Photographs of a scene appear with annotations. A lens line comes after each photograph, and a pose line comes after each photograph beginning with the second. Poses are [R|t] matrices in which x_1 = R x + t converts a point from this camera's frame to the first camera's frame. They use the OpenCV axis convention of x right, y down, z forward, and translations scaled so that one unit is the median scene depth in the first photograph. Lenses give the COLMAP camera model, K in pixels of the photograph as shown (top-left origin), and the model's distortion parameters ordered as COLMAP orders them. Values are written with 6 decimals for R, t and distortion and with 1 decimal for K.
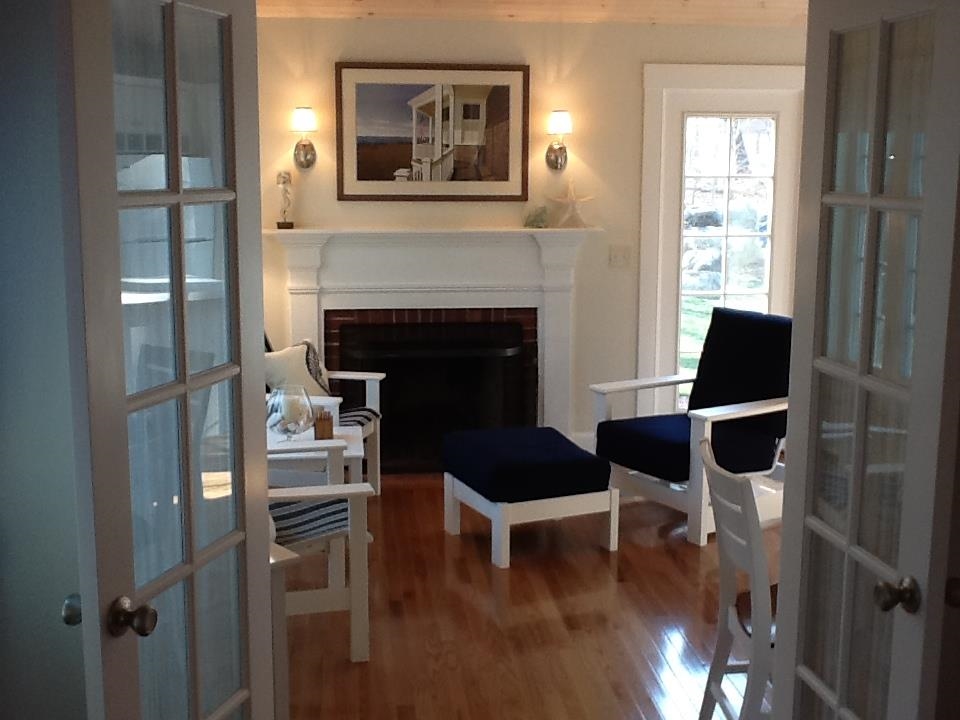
lens RADIAL K [[1184.0, 0, 480.0], [0, 1184.0, 360.0], [0, 0, 1]] dist [0.013037, 0.081991]
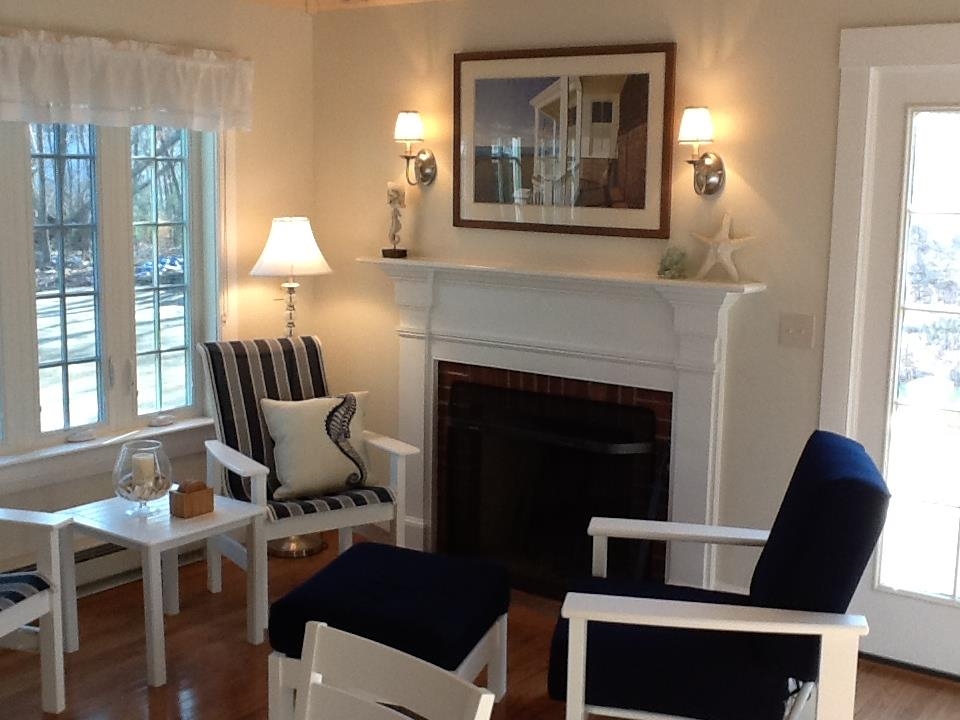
lens RADIAL K [[1184.0, 0, 480.0], [0, 1184.0, 360.0], [0, 0, 1]] dist [0.013037, 0.081991]
pose [[0.744495, 0.114636, -0.657712, 0.429601], [-0.129775, 0.991206, 0.025863, -0.068174], [0.654893, 0.066100, 0.752825, 0.414742]]
